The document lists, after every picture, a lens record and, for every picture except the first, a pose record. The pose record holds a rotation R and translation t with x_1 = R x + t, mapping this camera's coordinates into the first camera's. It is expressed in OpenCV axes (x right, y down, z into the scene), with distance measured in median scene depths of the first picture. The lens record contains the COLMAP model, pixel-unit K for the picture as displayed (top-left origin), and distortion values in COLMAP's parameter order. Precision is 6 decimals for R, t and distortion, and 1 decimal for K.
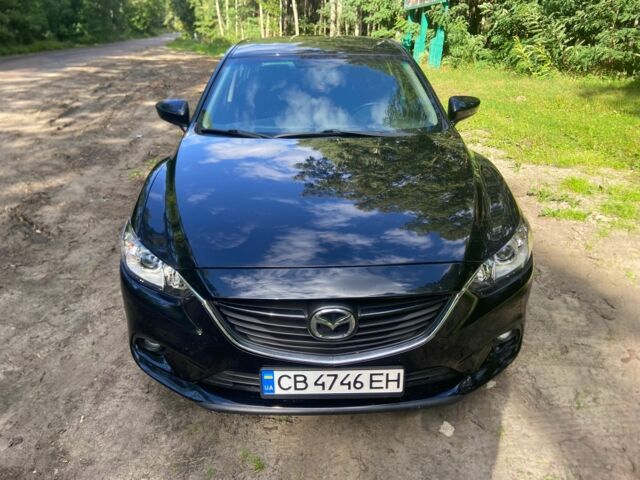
lens RADIAL K [[493.1, 0, 320.0], [0, 493.1, 240.0], [0, 0, 1]] dist [0.133840, -0.173317]
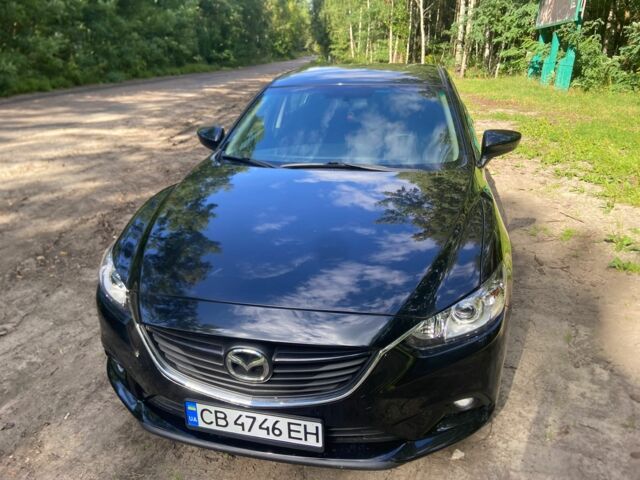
lens RADIAL K [[493.1, 0, 320.0], [0, 493.1, 240.0], [0, 0, 1]] dist [0.133840, -0.173317]
pose [[0.964954, 0.083155, -0.248897, 0.230539], [-0.091589, 0.995543, -0.022478, -0.039487], [0.245918, 0.044486, 0.968269, 0.043480]]
